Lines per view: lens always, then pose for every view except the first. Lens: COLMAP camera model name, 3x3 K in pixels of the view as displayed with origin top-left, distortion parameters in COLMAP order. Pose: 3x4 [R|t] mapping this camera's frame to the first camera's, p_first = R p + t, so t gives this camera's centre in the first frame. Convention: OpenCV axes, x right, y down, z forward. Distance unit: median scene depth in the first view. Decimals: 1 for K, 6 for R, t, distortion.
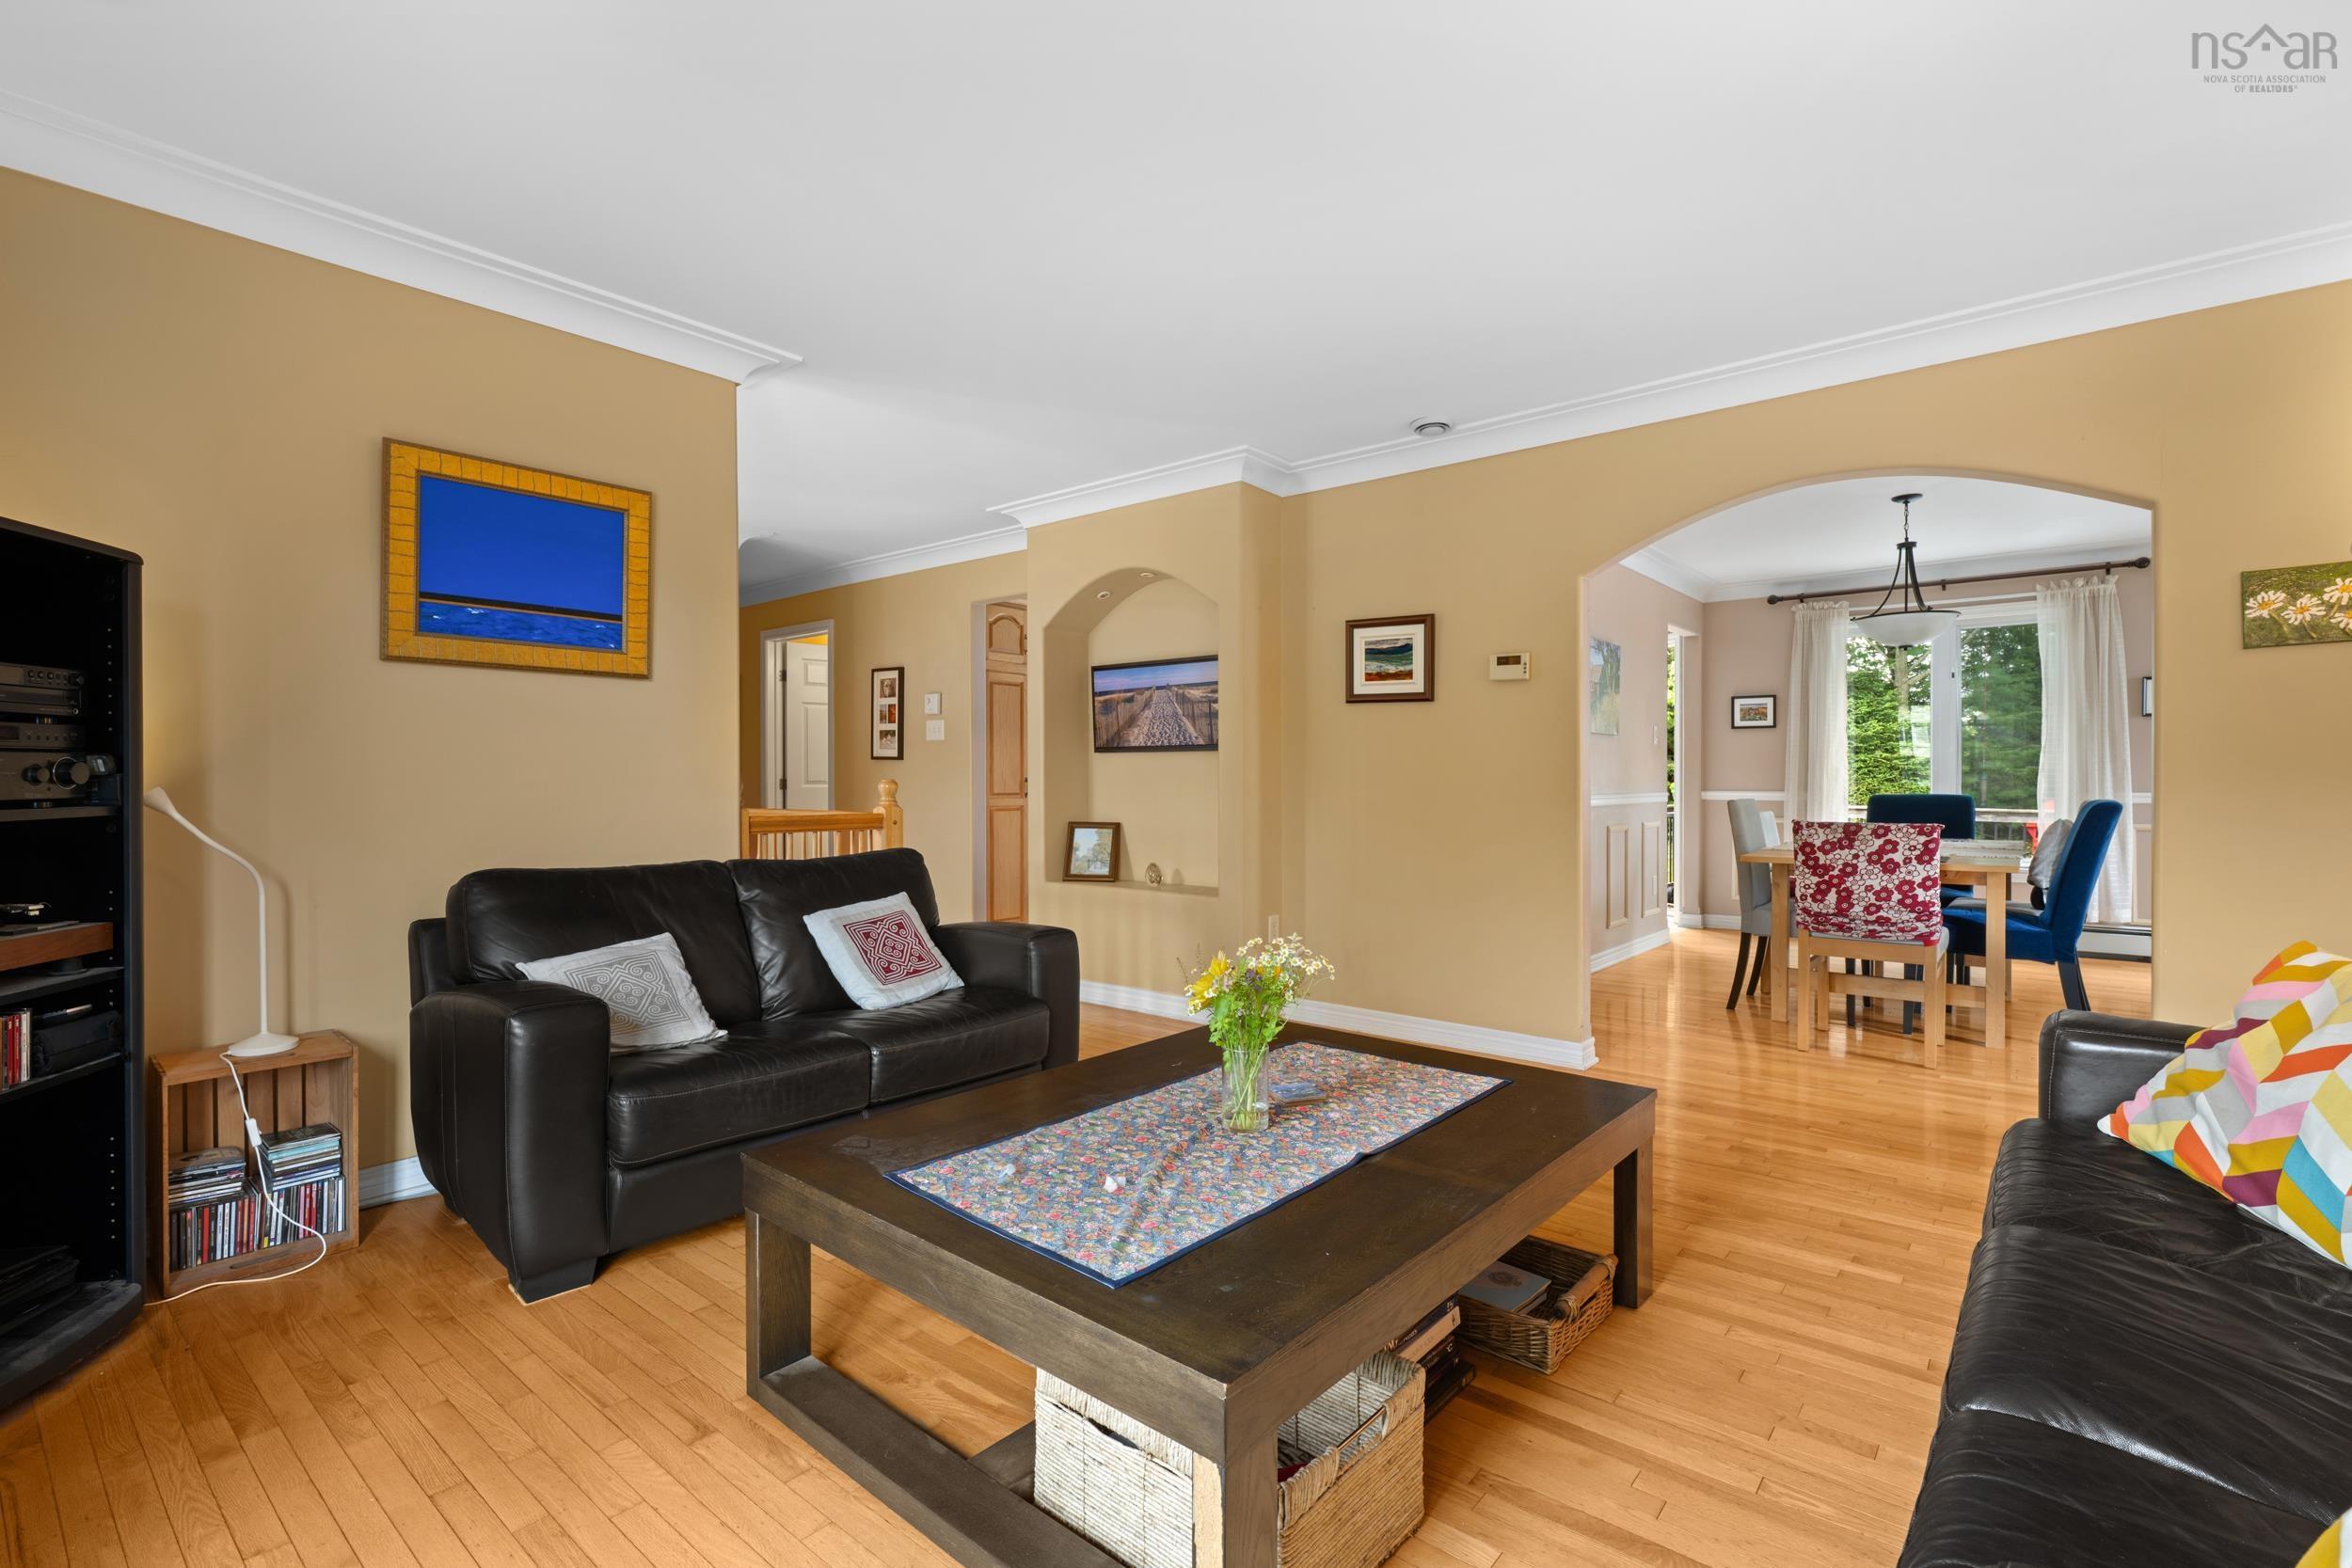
lens RADIAL K [[1071.3, 0, 1177.9], [0, 1071.3, 781.1], [0, 0, 1]] dist [-0.001845, -0.000420]
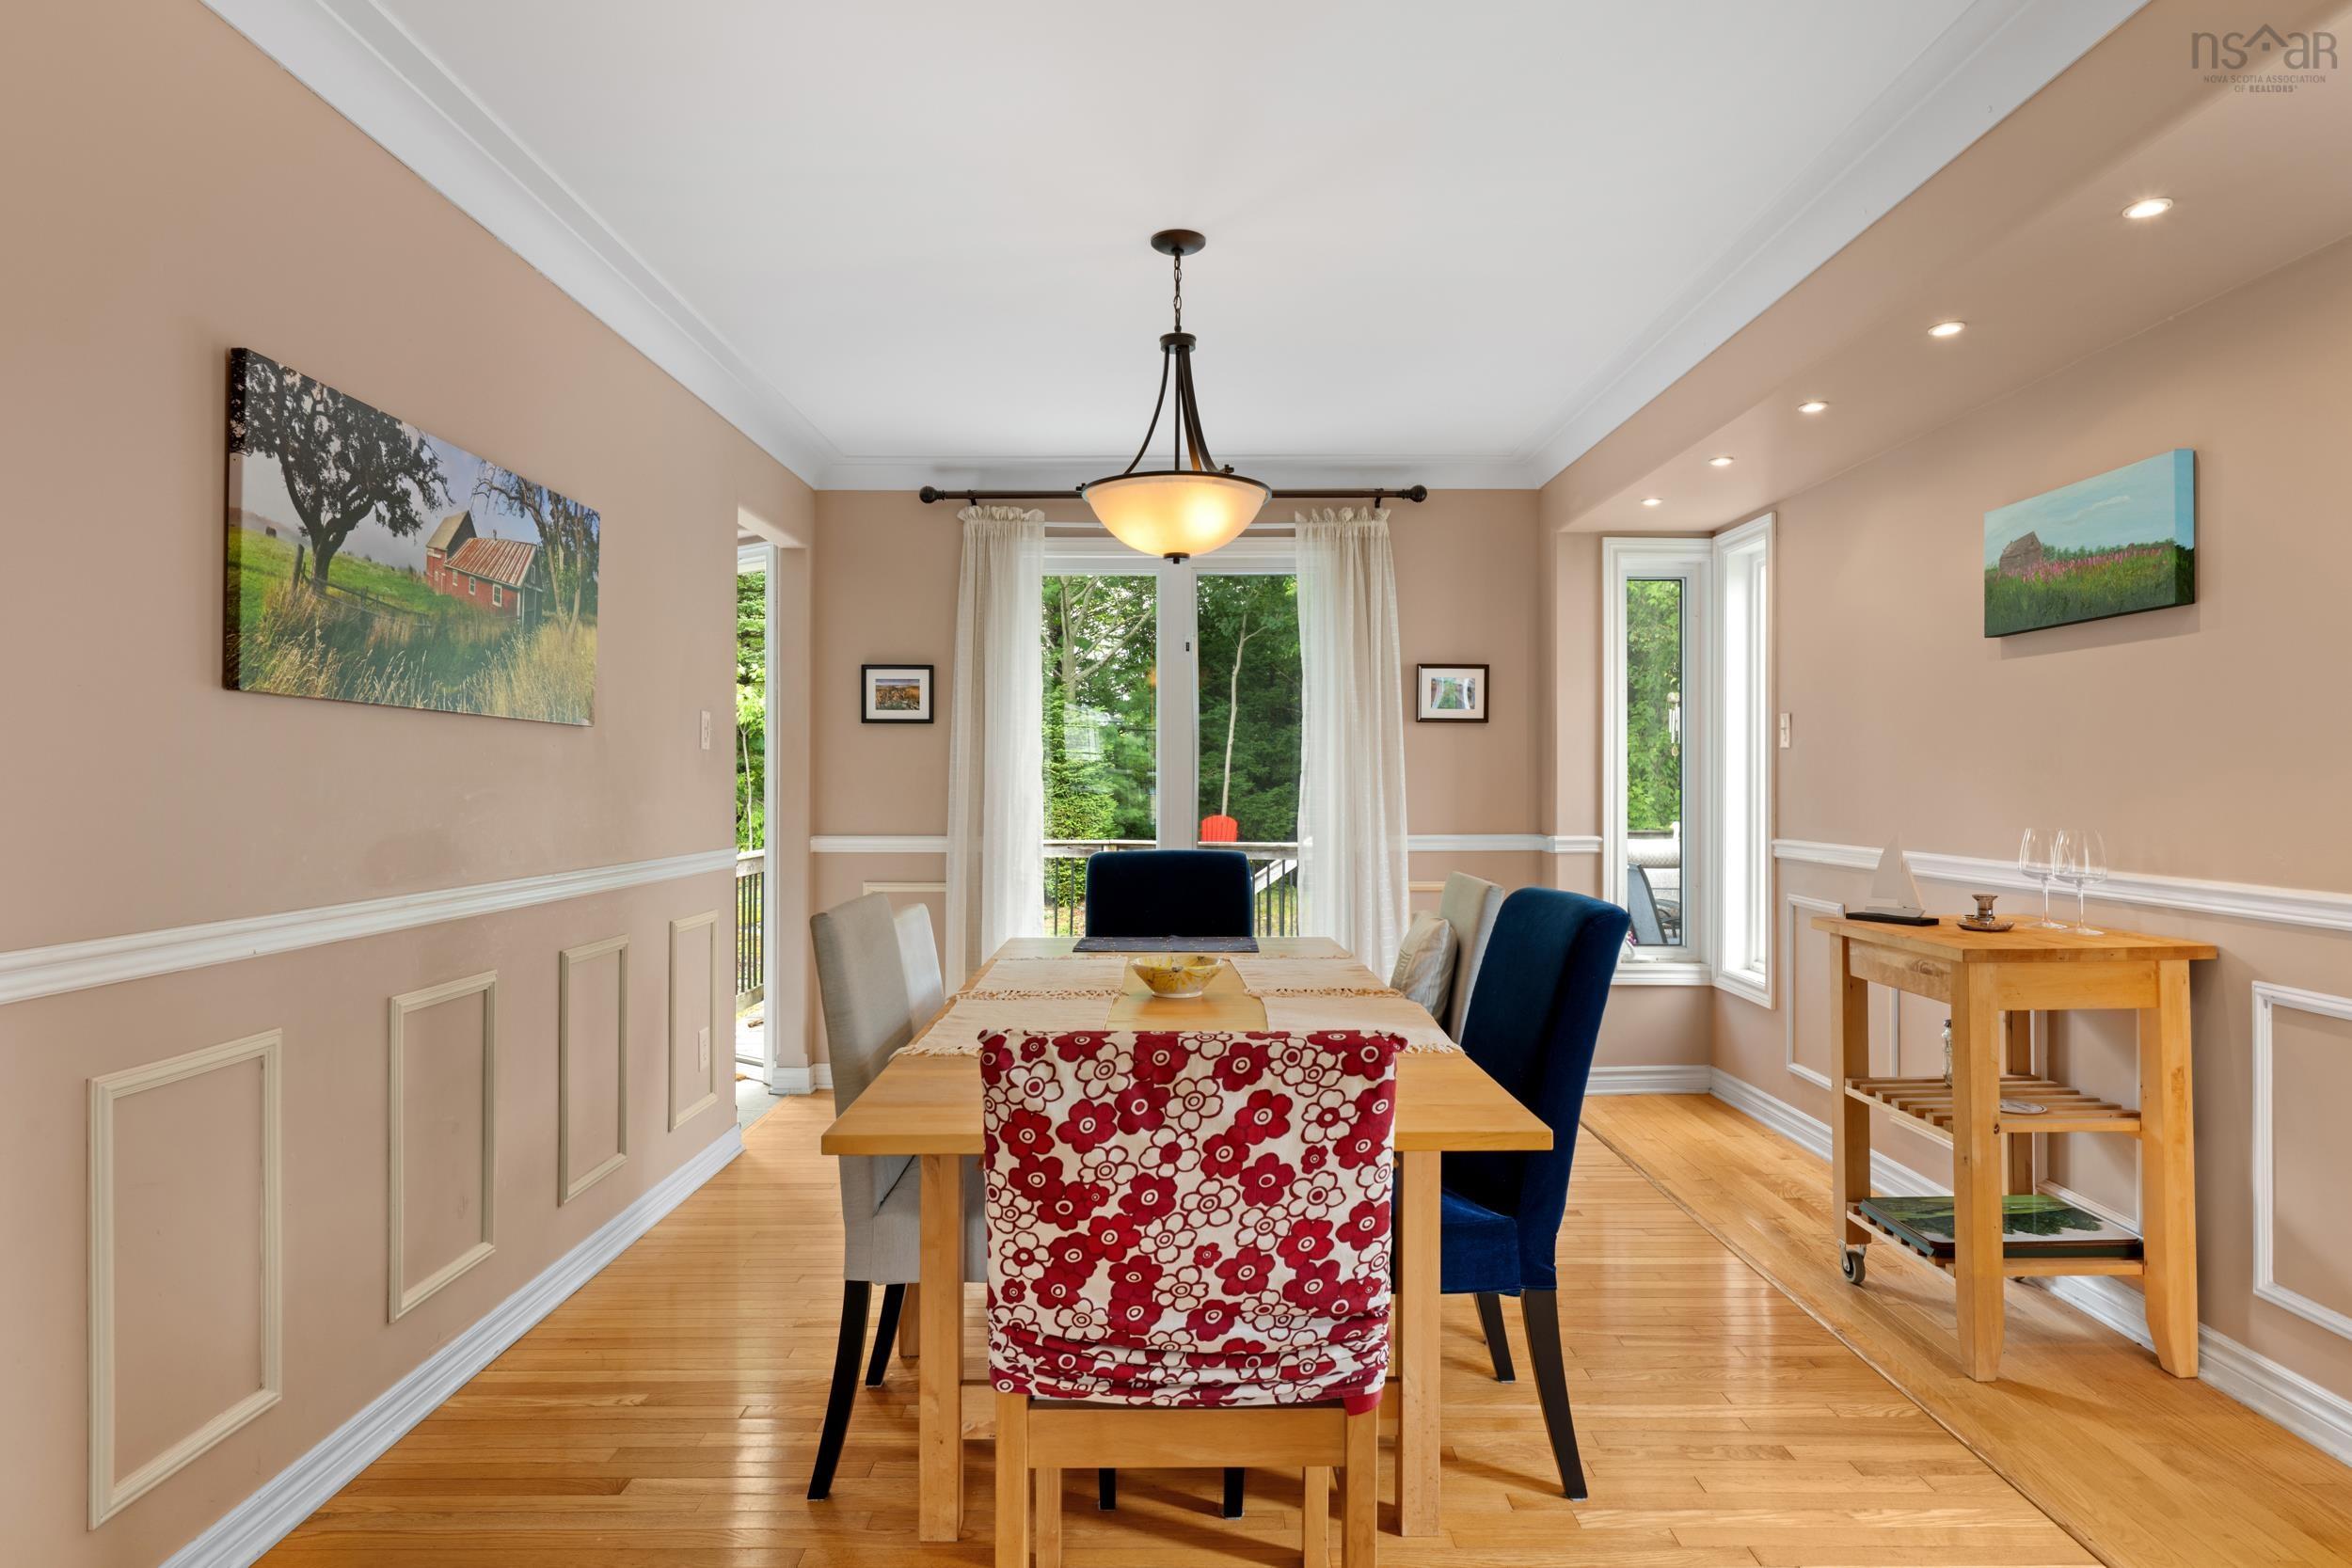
lens RADIAL K [[1289.3, 0, 1179.5], [0, 1289.3, 782.1], [0, 0, 1]] dist [-0.003950, -0.000314]
pose [[0.766819, 0.002004, 0.641861, 0.402837], [-0.000063, 0.999995, -0.003047, -0.030346], [-0.641864, 0.002296, 0.766815, 0.718203]]
